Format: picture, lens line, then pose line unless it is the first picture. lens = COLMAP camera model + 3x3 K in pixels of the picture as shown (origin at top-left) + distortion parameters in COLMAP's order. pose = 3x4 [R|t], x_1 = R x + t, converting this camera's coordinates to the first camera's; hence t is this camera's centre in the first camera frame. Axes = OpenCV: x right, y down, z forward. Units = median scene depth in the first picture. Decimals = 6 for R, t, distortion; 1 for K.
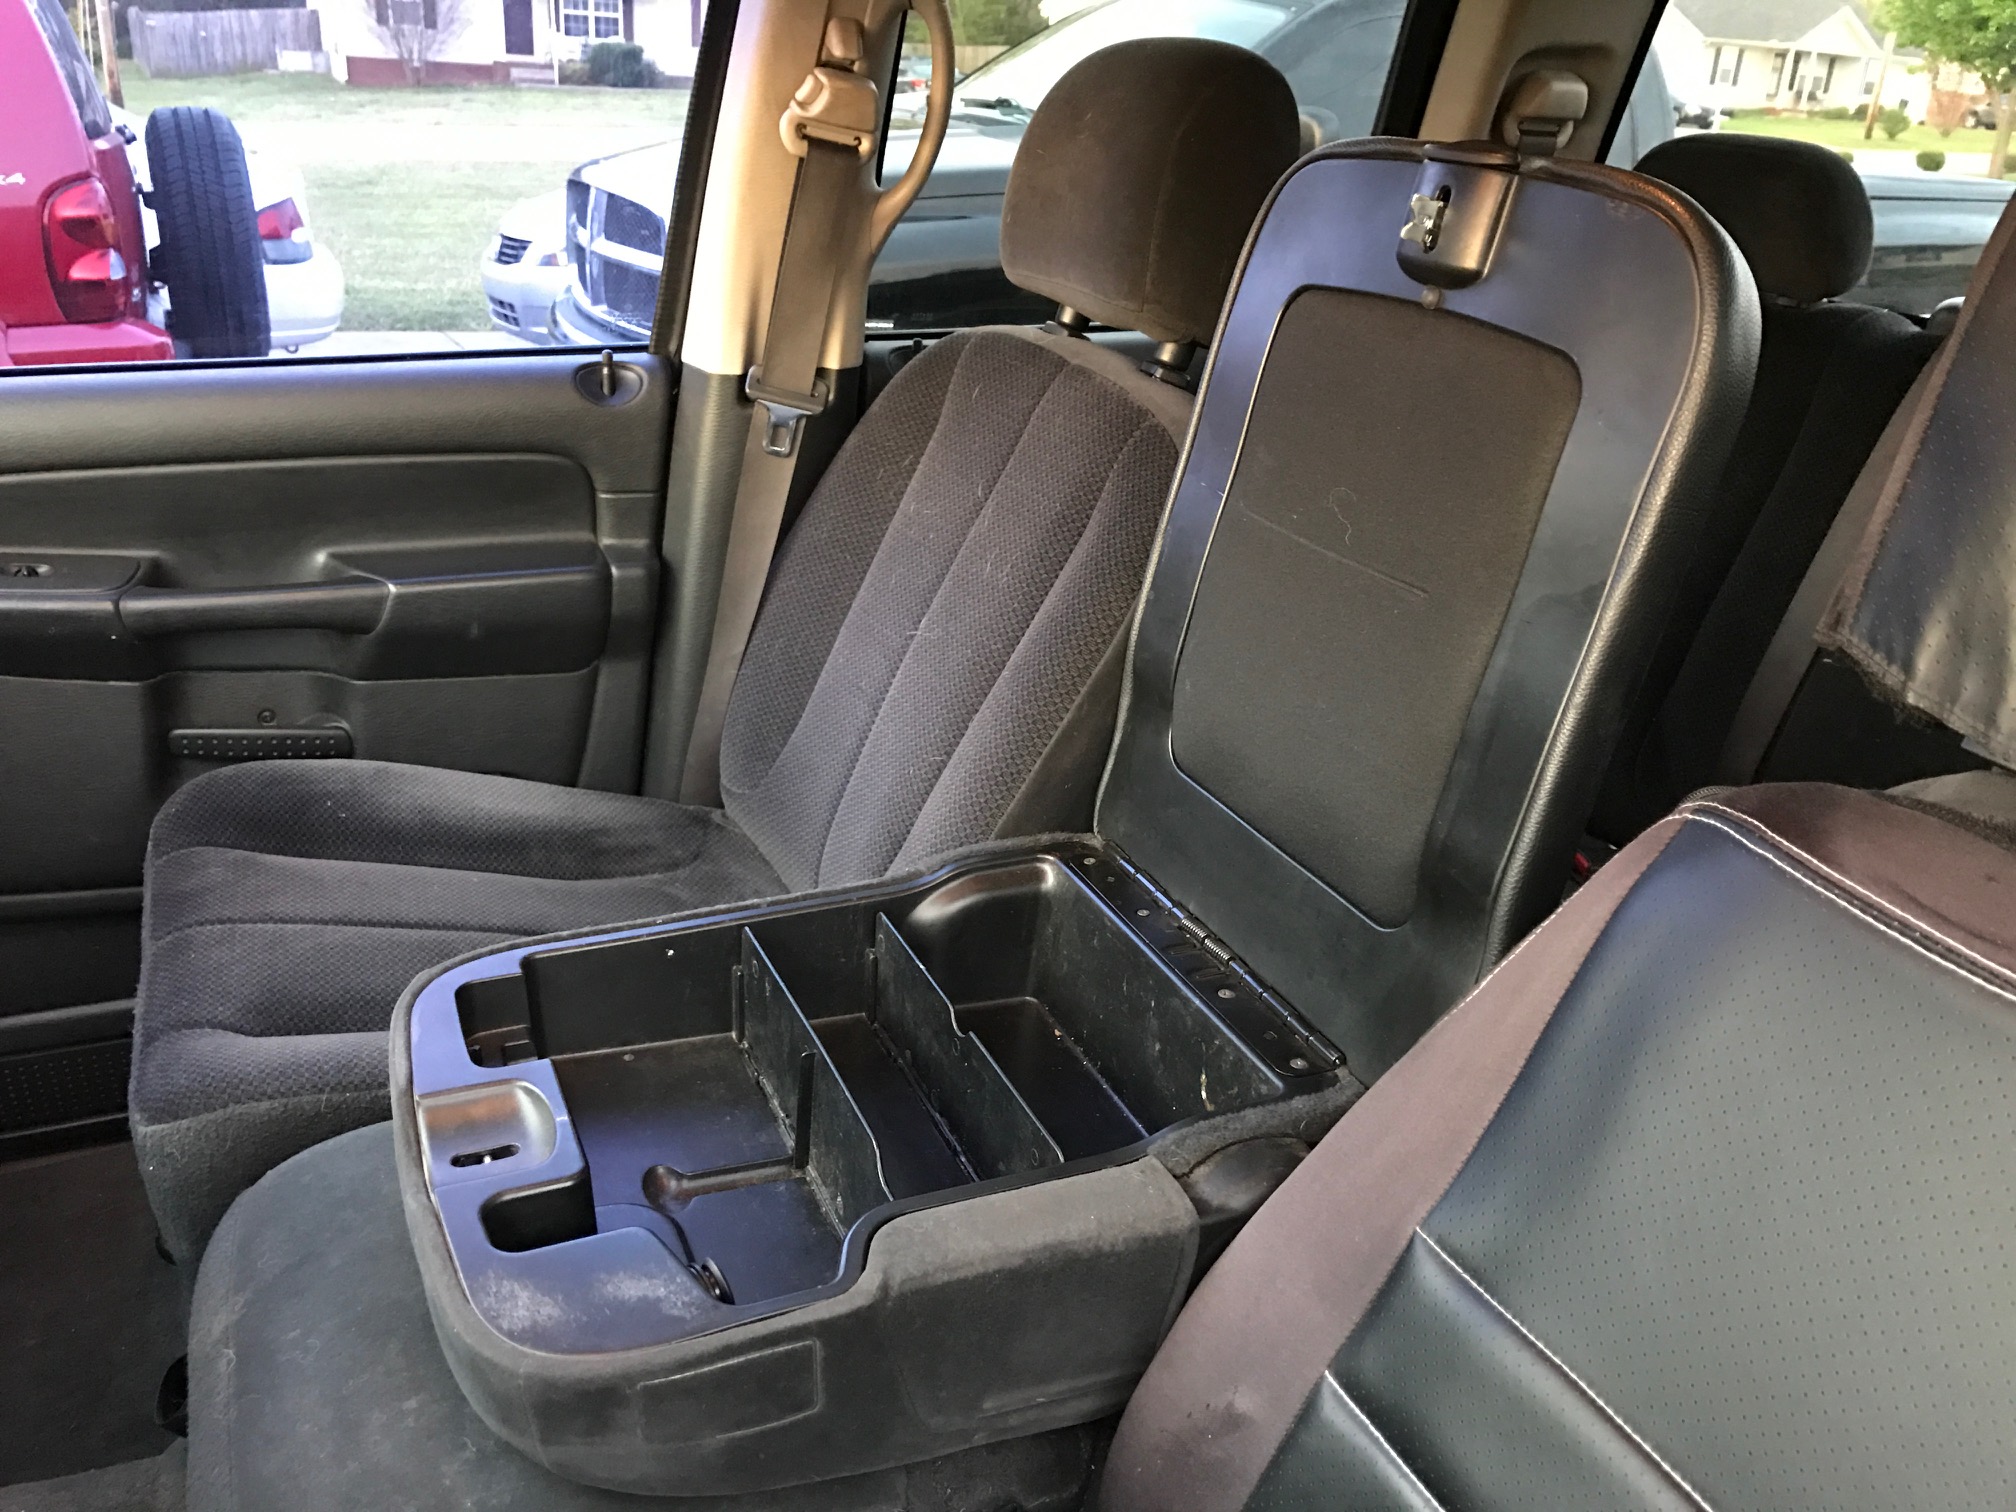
lens RADIAL K [[1655.1, 0, 977.8], [0, 1655.1, 724.8], [0, 0, 1]] dist [0.085958, -0.094990]
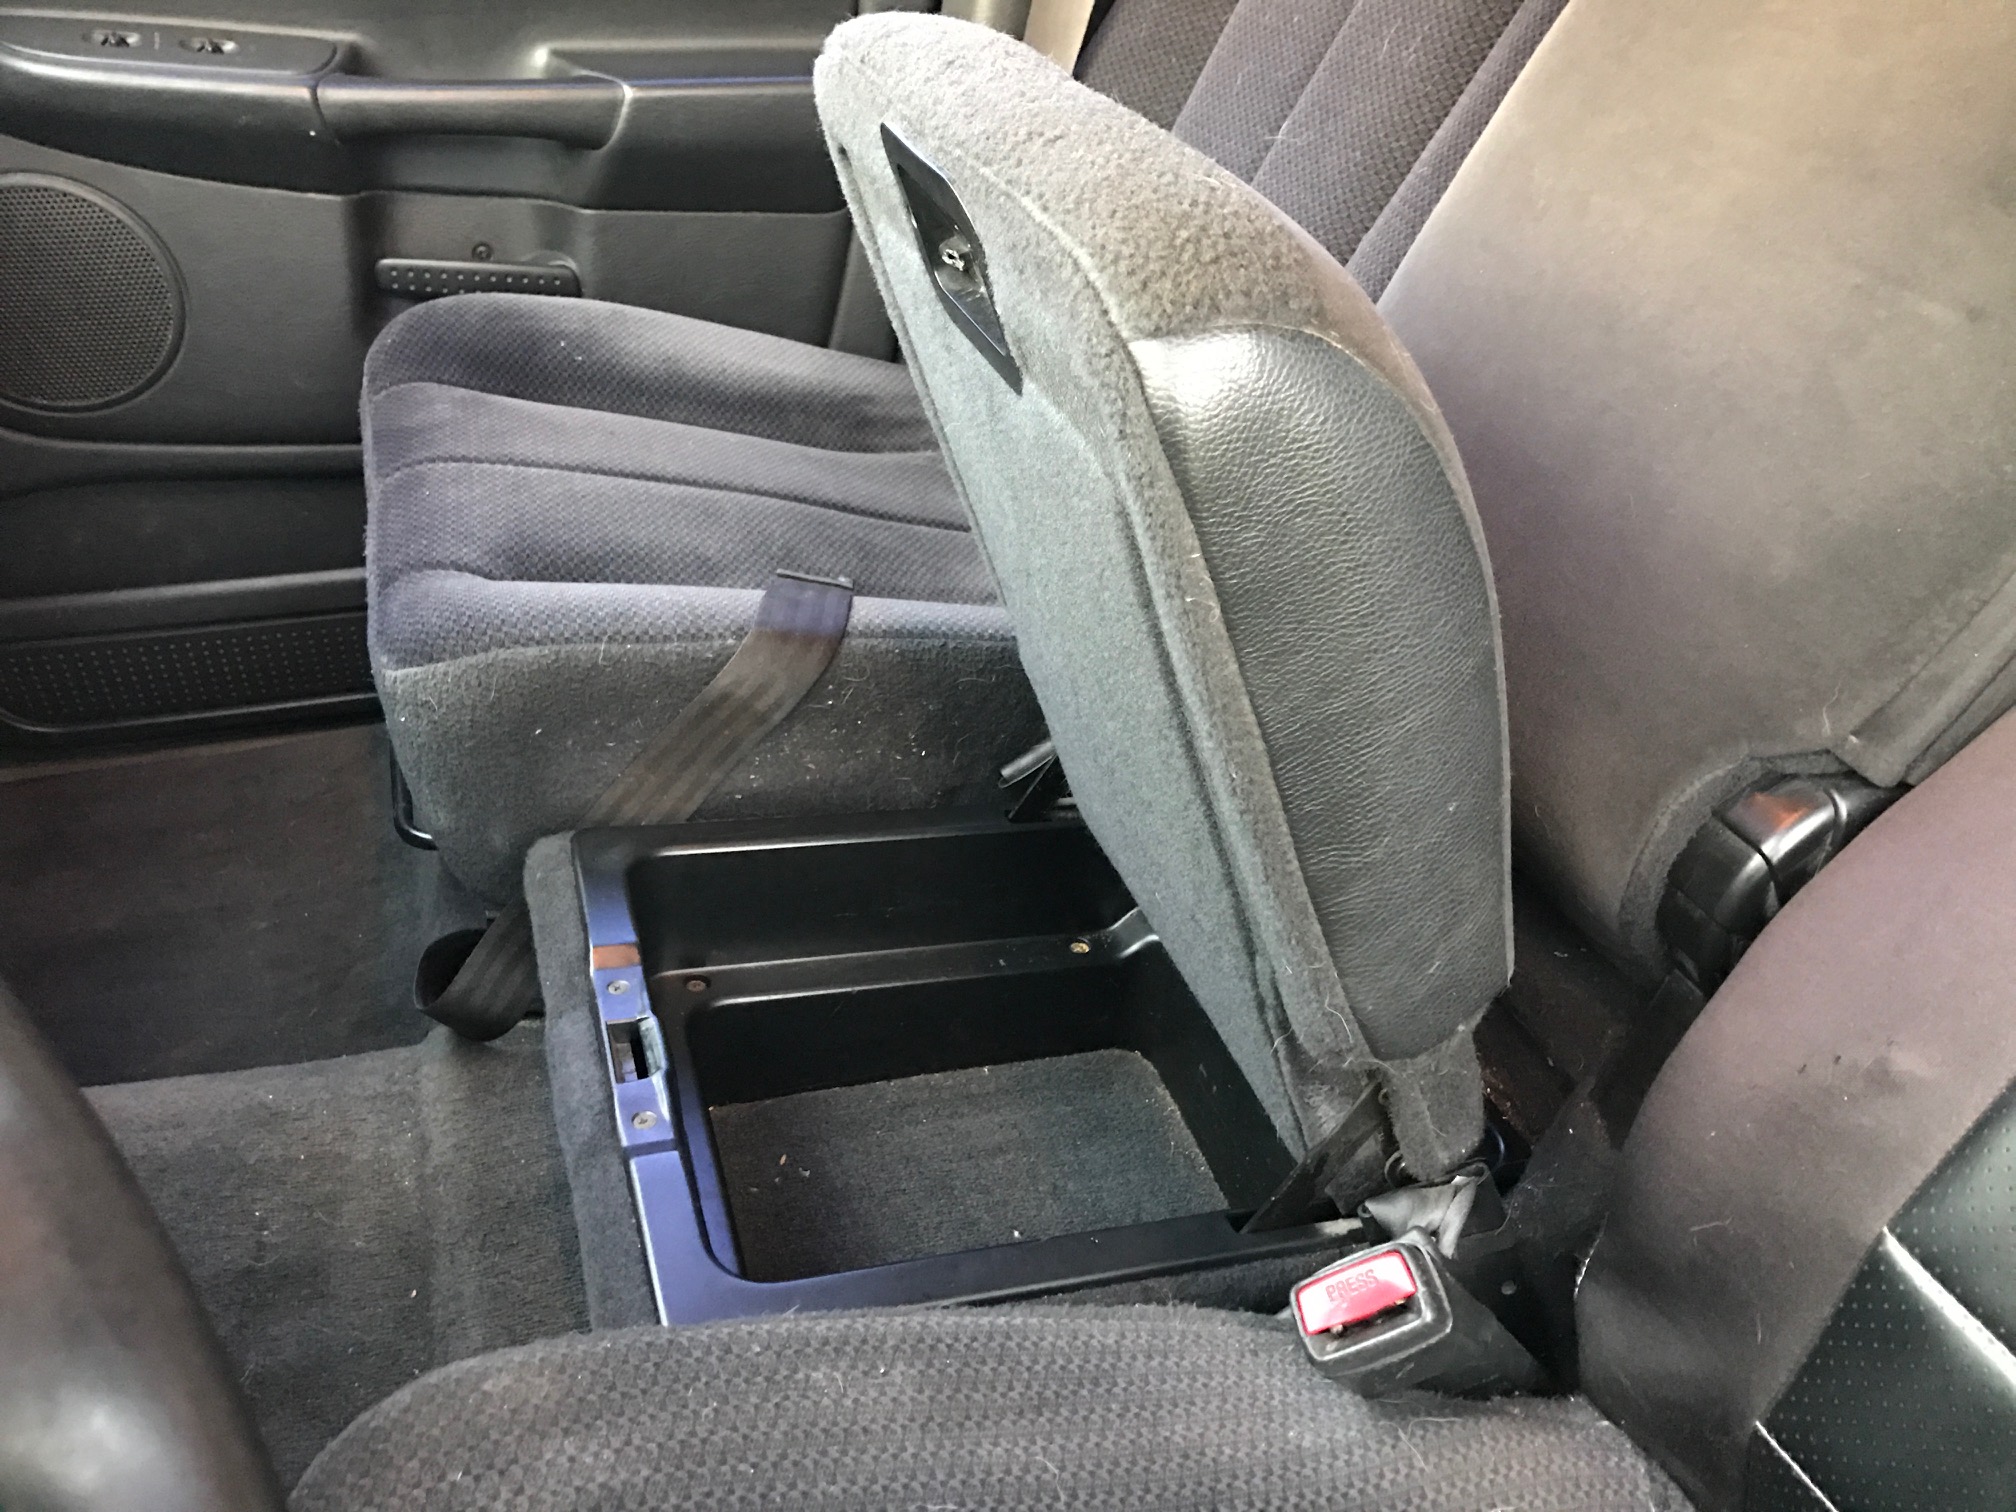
lens RADIAL K [[1668.6, 0, 1007.4], [0, 1668.6, 711.3], [0, 0, 1]] dist [0.020449, -0.004936]
pose [[0.996973, 0.047802, -0.061320, -0.092851], [-0.036477, 0.984060, 0.174057, 0.068746], [0.068663, -0.171293, 0.982825, 0.134653]]
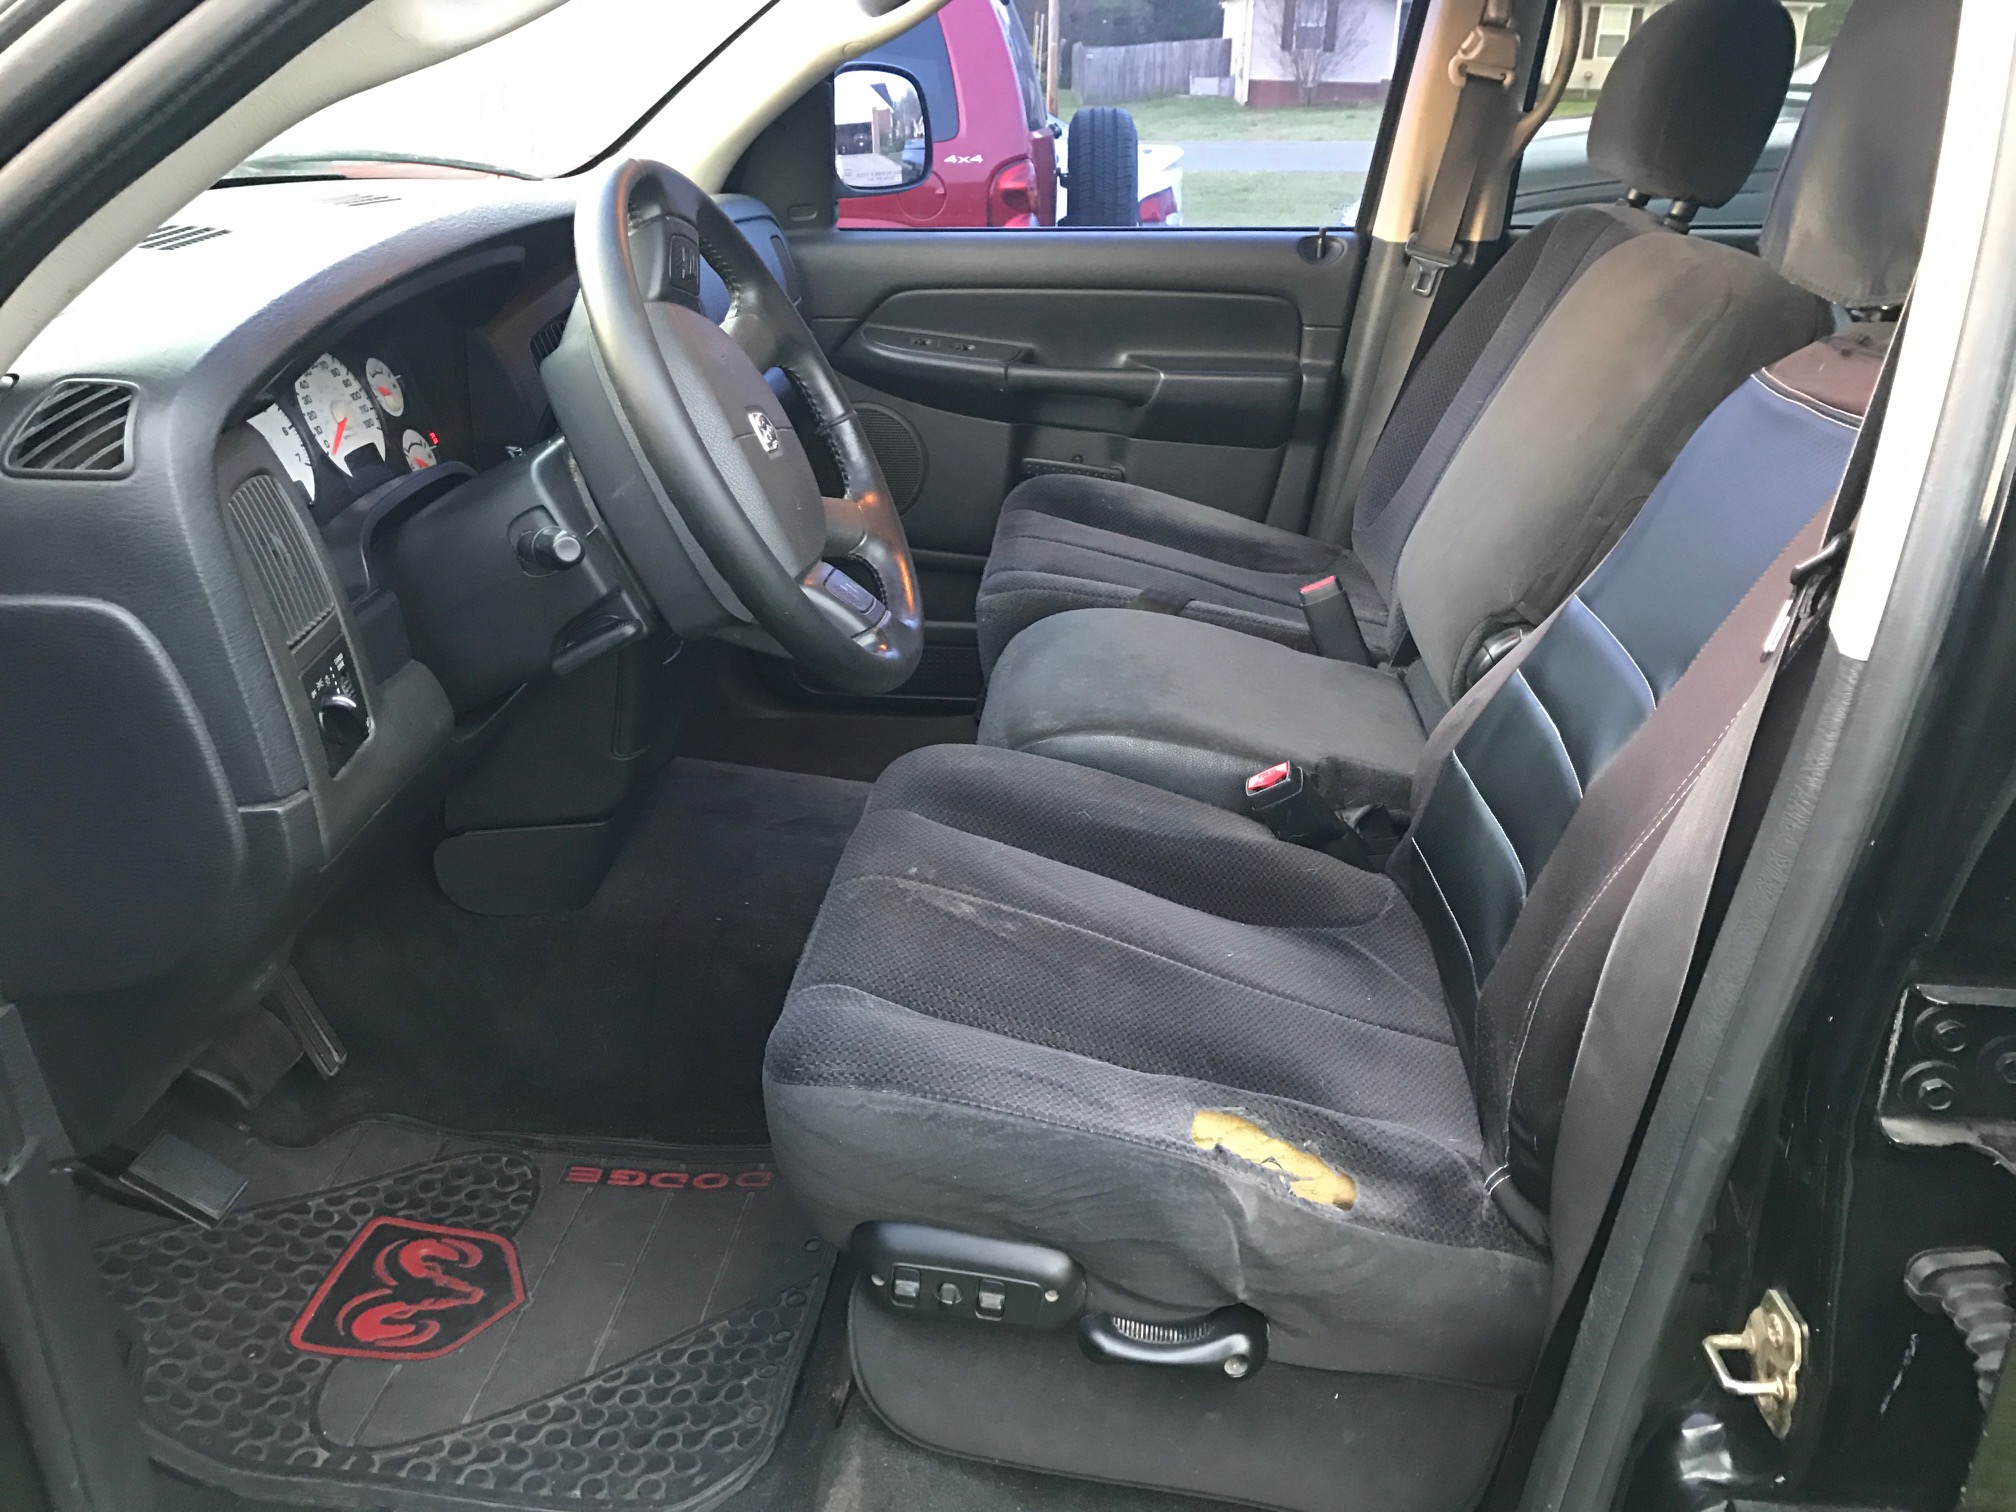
lens RADIAL K [[1668.6, 0, 1007.4], [0, 1668.6, 711.3], [0, 0, 1]] dist [0.020449, -0.004936]
pose [[0.890549, 0.141025, -0.432475, 0.229675], [-0.148261, 0.988800, 0.017137, 0.215159], [0.430048, 0.048858, 0.901483, -0.432243]]
